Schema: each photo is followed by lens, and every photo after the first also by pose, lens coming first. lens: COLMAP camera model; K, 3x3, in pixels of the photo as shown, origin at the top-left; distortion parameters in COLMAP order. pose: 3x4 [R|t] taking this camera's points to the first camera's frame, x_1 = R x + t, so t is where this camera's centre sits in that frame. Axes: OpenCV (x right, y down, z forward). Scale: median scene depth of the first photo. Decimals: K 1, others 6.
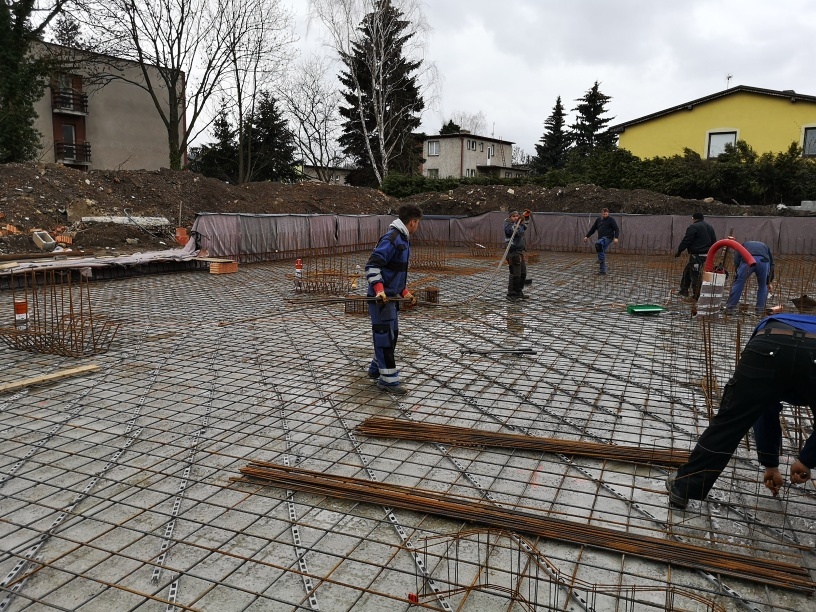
lens RADIAL K [[636.2, 0, 403.0], [0, 636.2, 312.3], [0, 0, 1]] dist [0.023879, -0.024882]
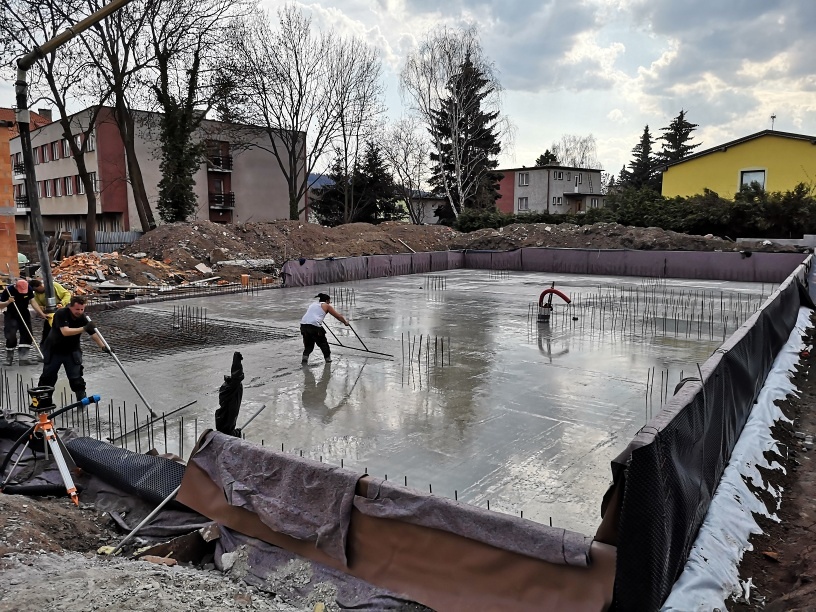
lens RADIAL K [[636.2, 0, 412.3], [0, 636.2, 305.5], [0, 0, 1]] dist [0.023879, -0.024882]
pose [[0.980539, 0.006889, -0.196201, 0.105990], [-0.012996, 0.999470, -0.029856, -0.002164], [0.195892, 0.031825, 0.980109, -0.166681]]
